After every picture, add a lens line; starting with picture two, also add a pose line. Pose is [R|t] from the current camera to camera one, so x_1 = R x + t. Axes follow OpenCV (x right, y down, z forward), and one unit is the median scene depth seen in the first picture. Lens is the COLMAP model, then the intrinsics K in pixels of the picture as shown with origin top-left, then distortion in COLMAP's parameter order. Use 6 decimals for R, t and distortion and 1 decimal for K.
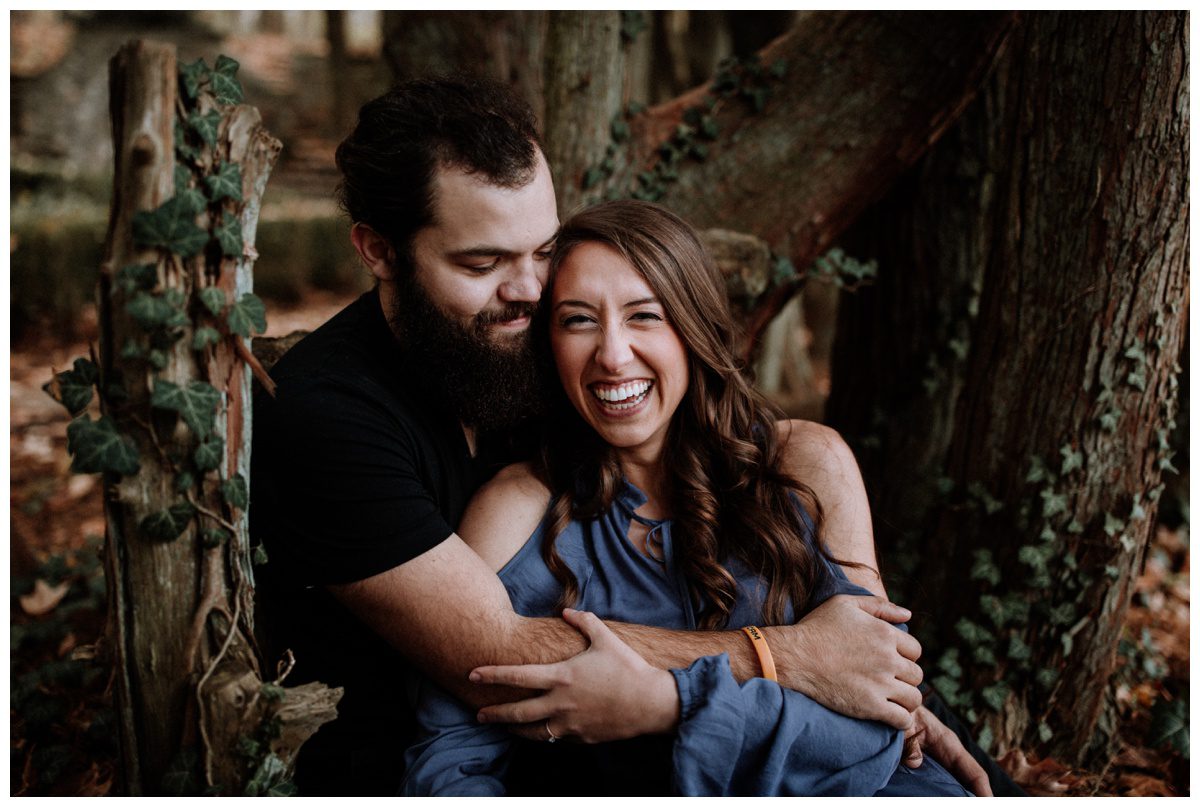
lens RADIAL K [[1141.1, 0, 600.0], [0, 1141.1, 403.5], [0, 0, 1]] dist [0.002592, 0.009538]
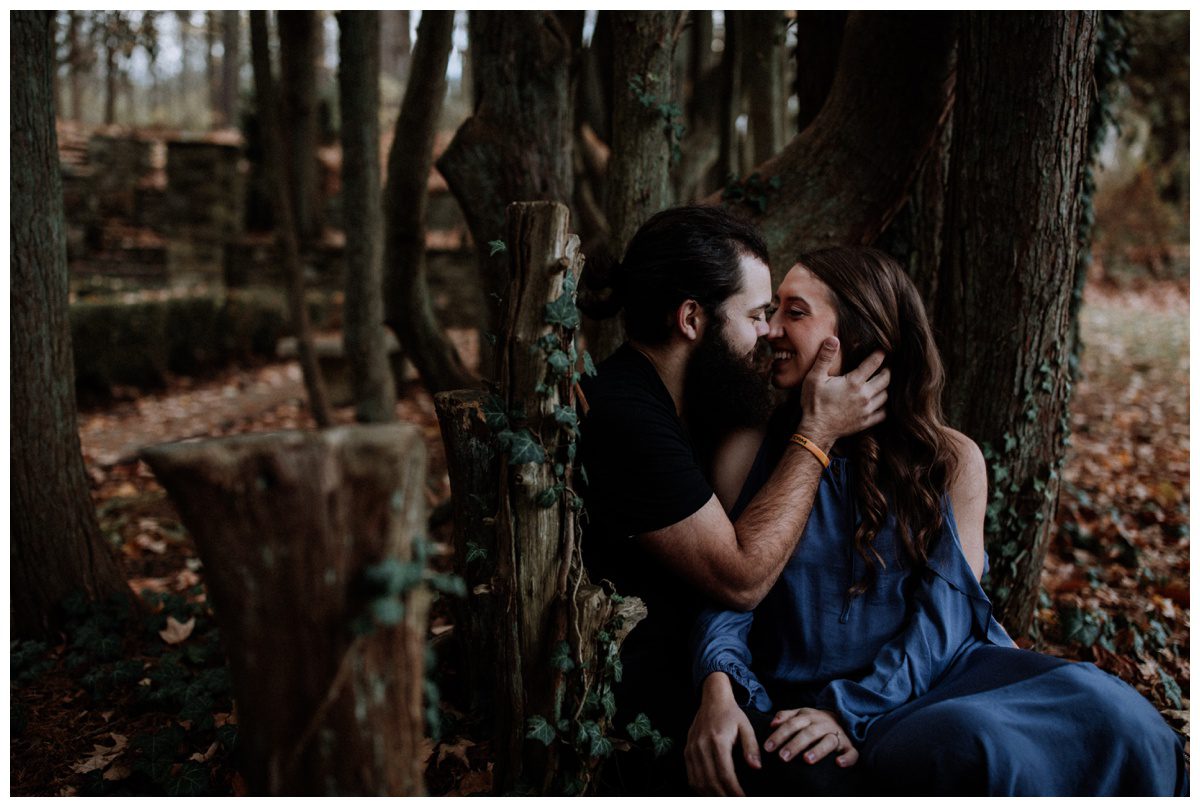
lens RADIAL K [[1145.7, 0, 600.0], [0, 1145.7, 403.5], [0, 0, 1]] dist [-0.002733, -0.006441]
pose [[0.981916, -0.056927, 0.180557, -0.379073], [0.067606, 0.996274, -0.053552, 0.042404], [-0.176836, 0.064791, 0.982105, -0.376438]]
